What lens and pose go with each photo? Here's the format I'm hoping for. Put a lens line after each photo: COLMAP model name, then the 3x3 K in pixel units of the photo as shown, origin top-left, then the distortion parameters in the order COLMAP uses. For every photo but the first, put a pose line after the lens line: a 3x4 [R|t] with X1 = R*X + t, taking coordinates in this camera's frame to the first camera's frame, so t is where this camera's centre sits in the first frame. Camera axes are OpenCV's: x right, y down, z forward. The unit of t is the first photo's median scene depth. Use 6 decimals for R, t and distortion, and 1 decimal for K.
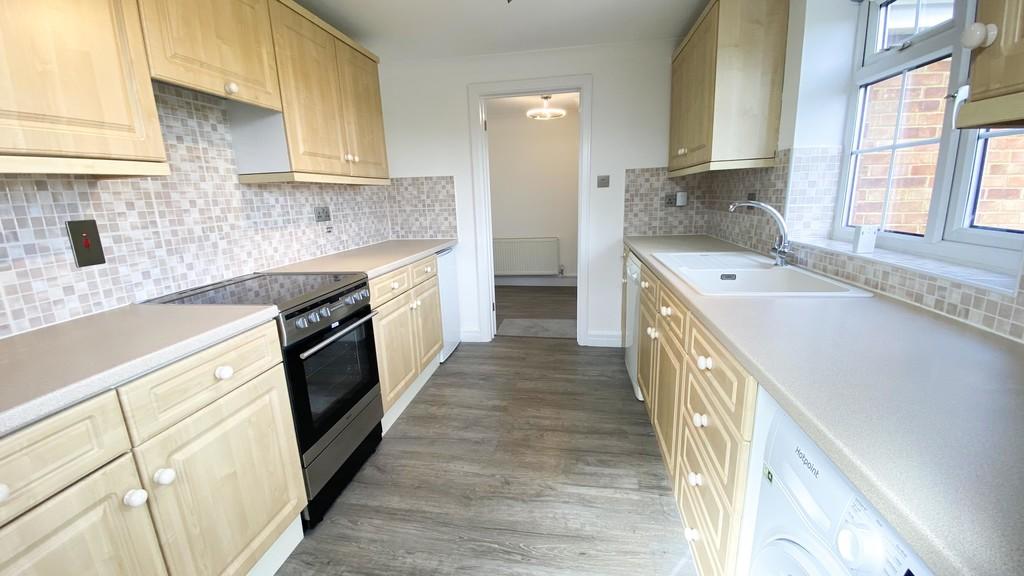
lens RADIAL K [[412.0, 0, 504.3], [0, 412.0, 296.1], [0, 0, 1]] dist [-0.036881, -0.000583]
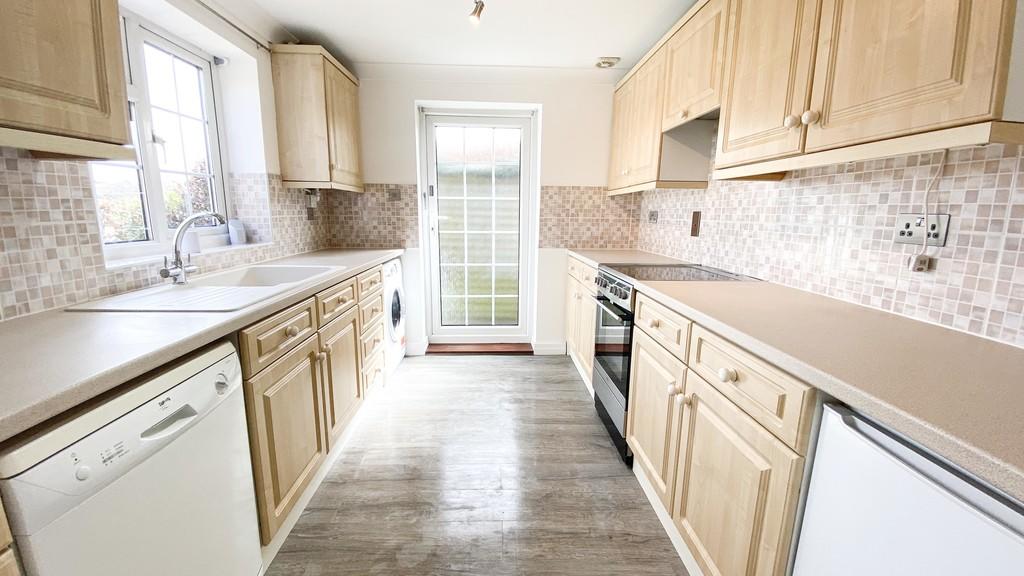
lens RADIAL K [[412.0, 0, 510.3], [0, 412.0, 281.9], [0, 0, 1]] dist [-0.036881, -0.000583]
pose [[-0.975930, 0.073807, -0.205216, 0.121221], [-0.013400, 0.918919, 0.394218, -0.412073], [0.217673, 0.387479, -0.895812, 1.730172]]
